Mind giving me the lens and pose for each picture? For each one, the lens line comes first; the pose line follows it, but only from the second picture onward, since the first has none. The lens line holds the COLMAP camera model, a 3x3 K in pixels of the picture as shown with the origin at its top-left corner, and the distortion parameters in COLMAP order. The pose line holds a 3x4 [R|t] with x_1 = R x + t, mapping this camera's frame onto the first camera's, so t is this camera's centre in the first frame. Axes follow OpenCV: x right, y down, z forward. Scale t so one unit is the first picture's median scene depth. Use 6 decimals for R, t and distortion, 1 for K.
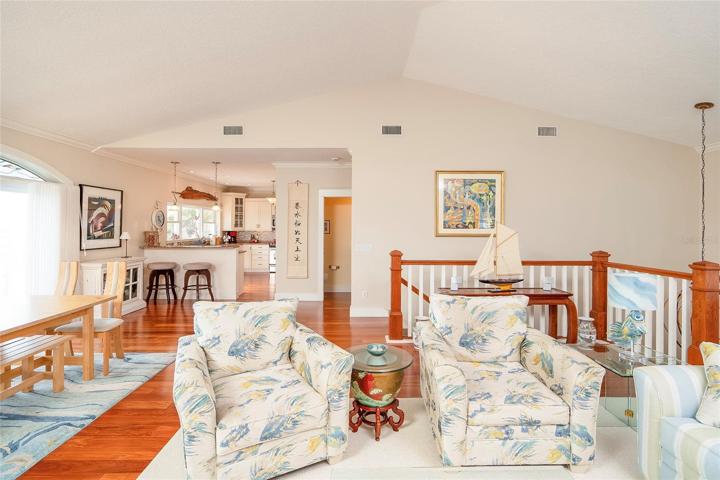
lens RADIAL K [[350.6, 0, 357.7], [0, 350.6, 225.3], [0, 0, 1]] dist [-0.000393, 0.000404]
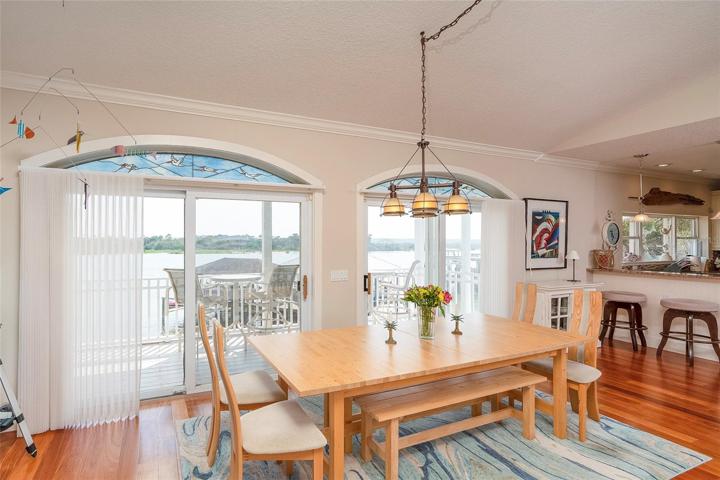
lens RADIAL K [[324.0, 0, 360.0], [0, 324.0, 240.0], [0, 0, 1]] dist [-0.001313, -0.000032]
pose [[0.539050, -0.006248, -0.842251, -0.285488], [0.001961, 0.999979, -0.006163, -0.002018], [0.842272, 0.001671, 0.539050, 0.161390]]
